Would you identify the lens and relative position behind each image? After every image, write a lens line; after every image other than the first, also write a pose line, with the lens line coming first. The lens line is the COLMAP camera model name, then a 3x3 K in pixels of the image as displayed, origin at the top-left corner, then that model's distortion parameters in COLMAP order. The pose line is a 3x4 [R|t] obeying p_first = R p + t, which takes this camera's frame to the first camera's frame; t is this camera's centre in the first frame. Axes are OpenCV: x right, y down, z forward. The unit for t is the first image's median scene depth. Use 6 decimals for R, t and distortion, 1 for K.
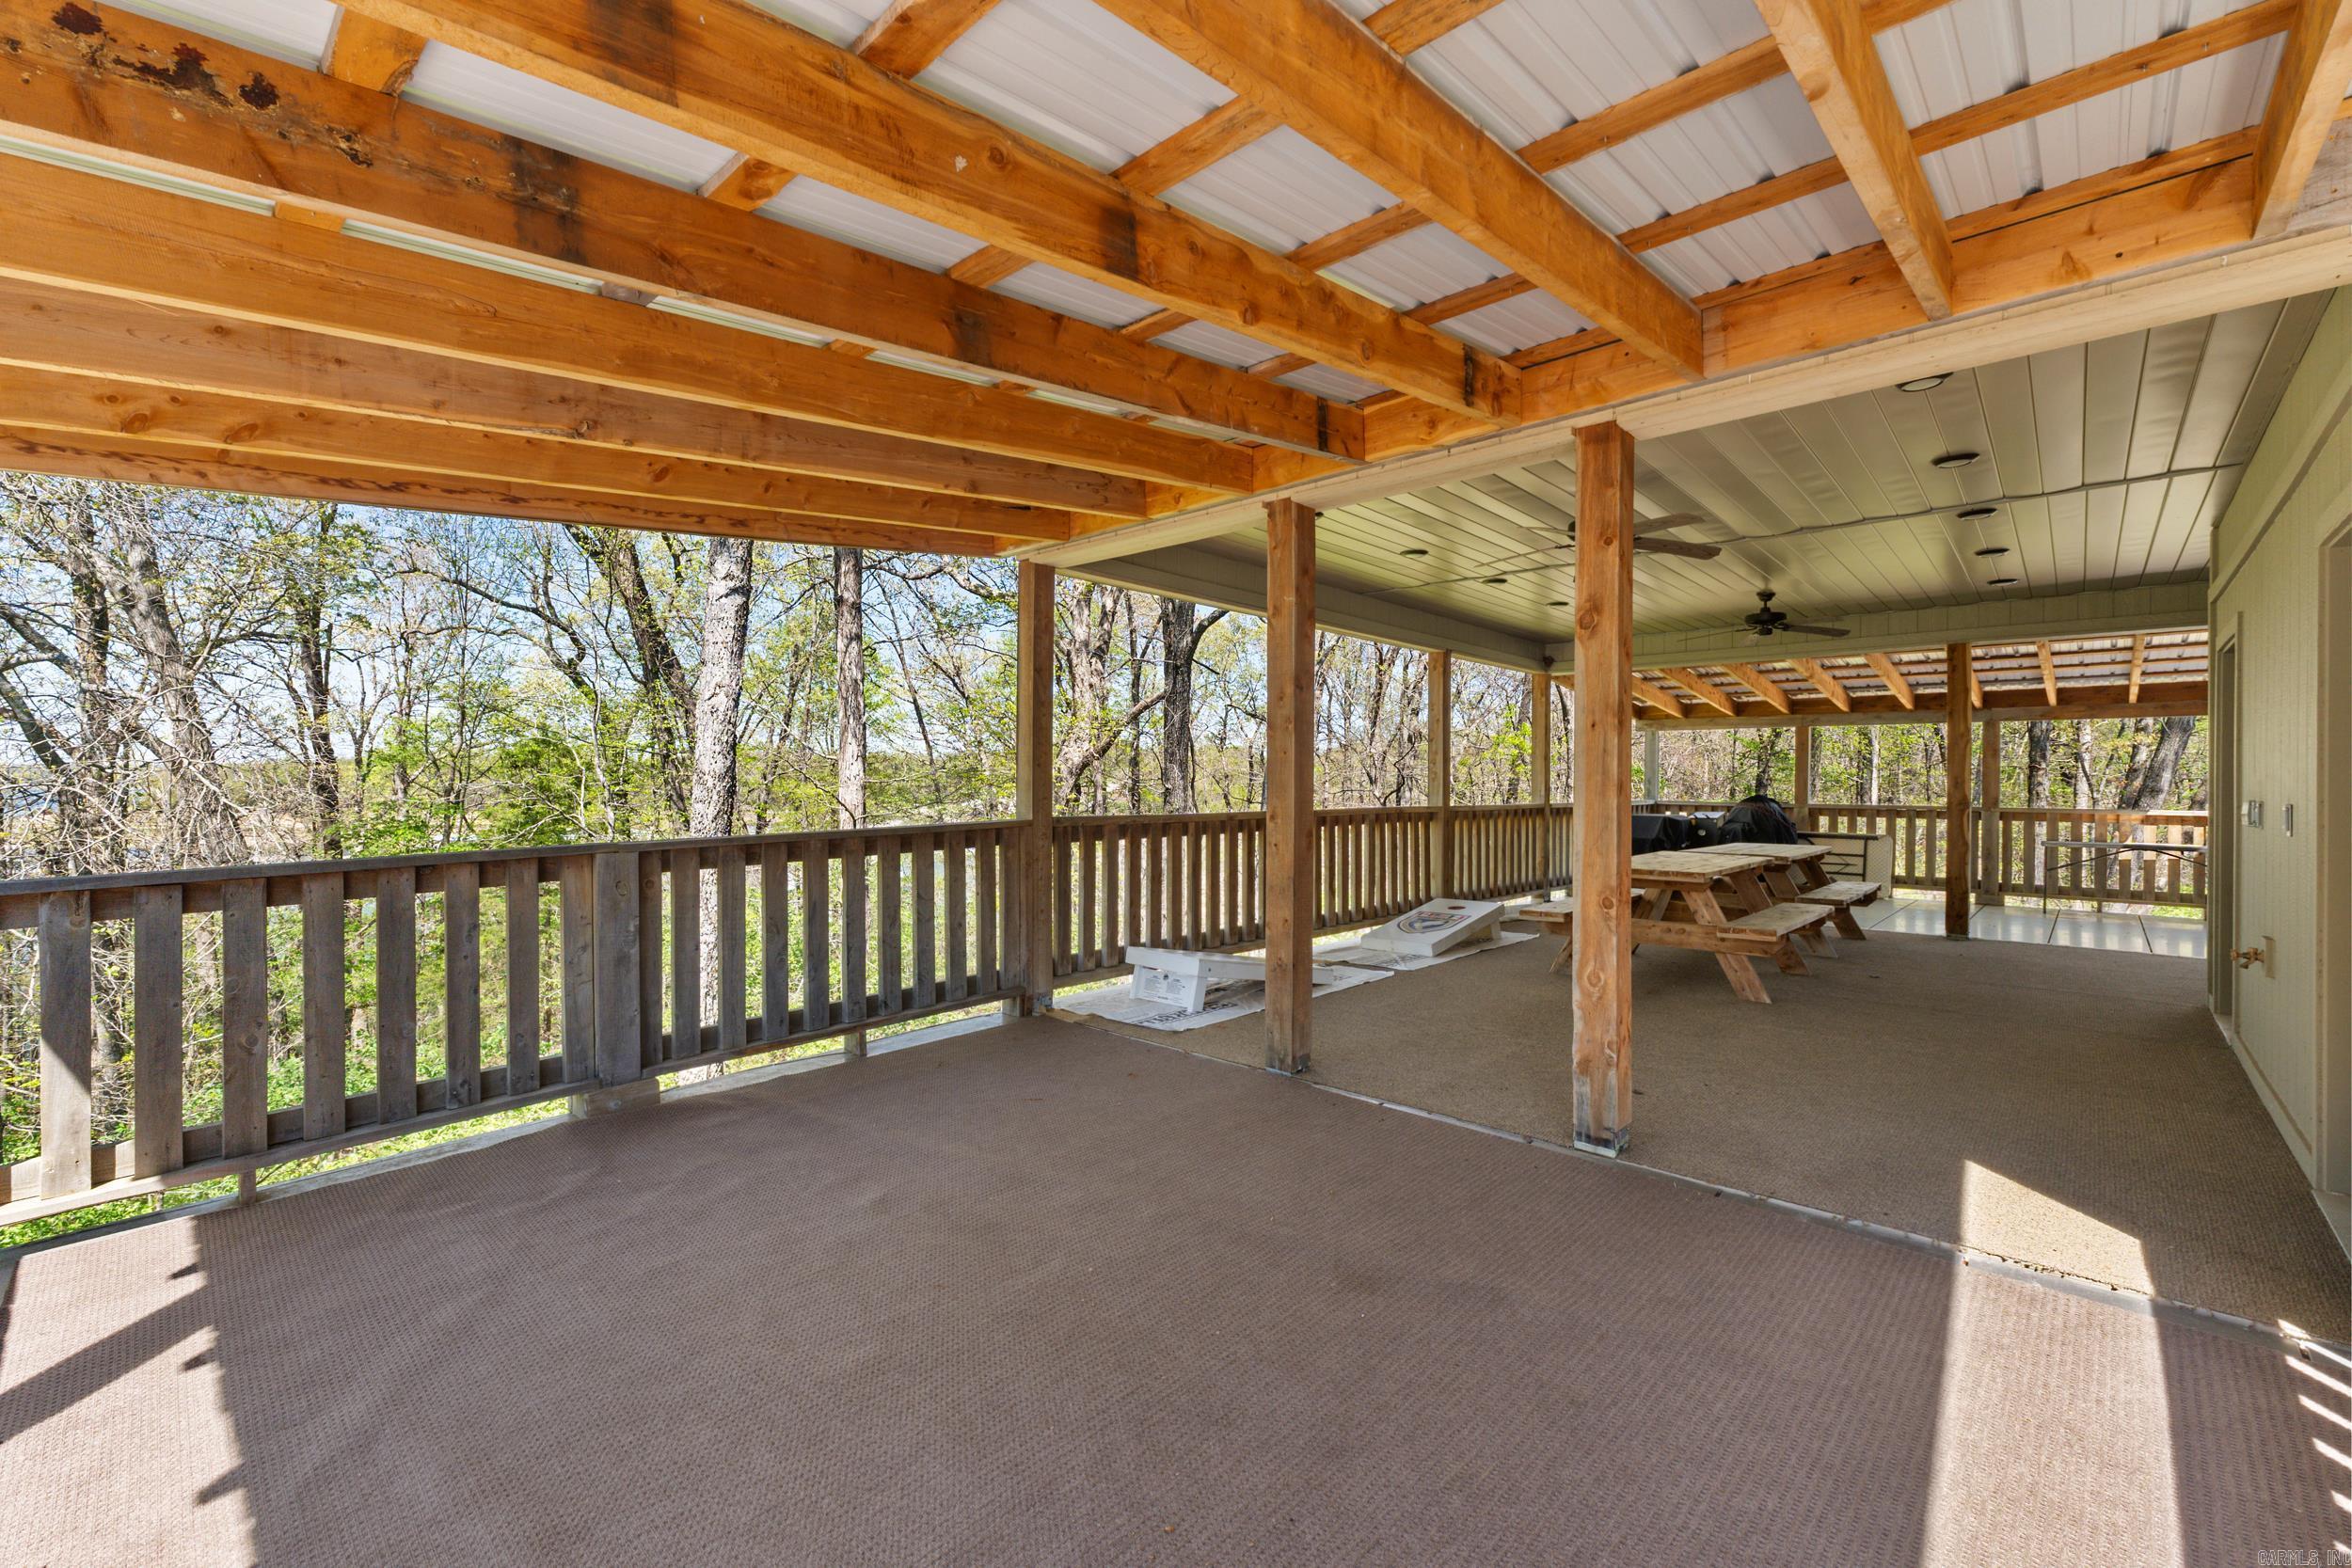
lens RADIAL K [[994.5, 0, 1177.0], [0, 994.5, 791.1], [0, 0, 1]] dist [0.003093, -0.000344]
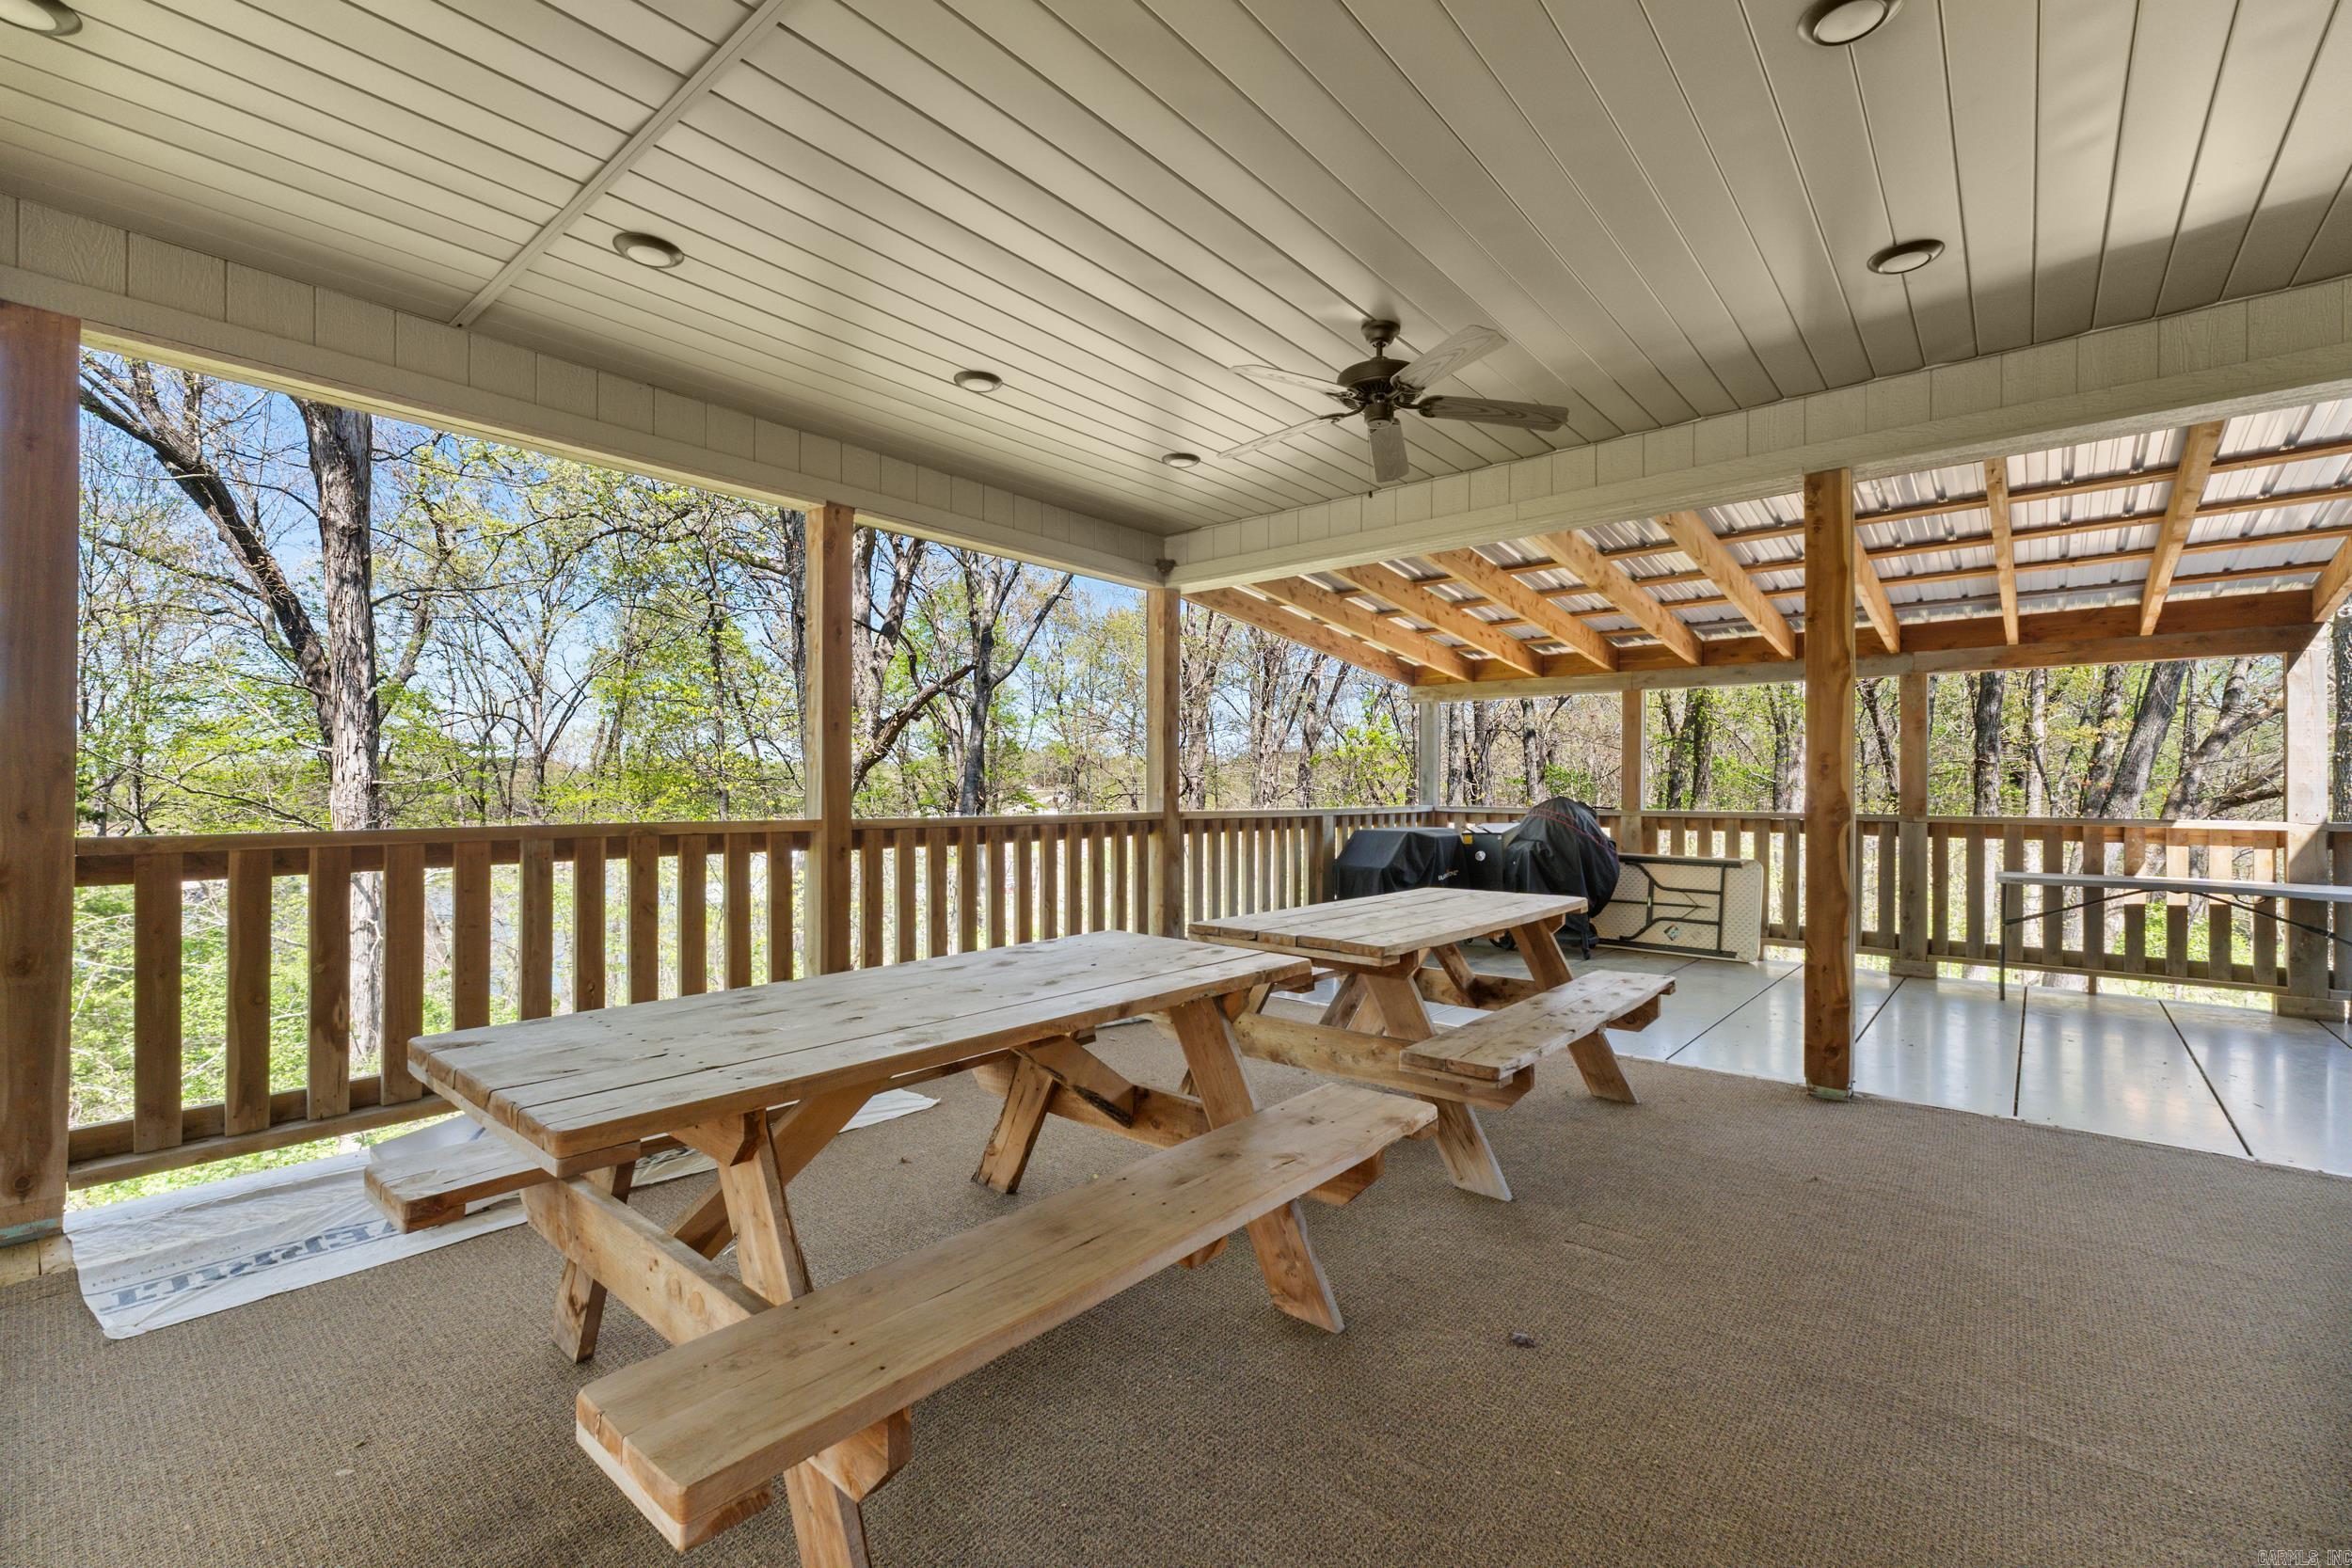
lens RADIAL K [[994.5, 0, 1177.7], [0, 994.5, 789.2], [0, 0, 1]] dist [0.003093, -0.000344]
pose [[0.999492, -0.002637, 0.031746, 0.337544], [0.002847, 0.999974, -0.006562, 0.002633], [-0.031728, 0.006649, 0.999474, 0.393967]]
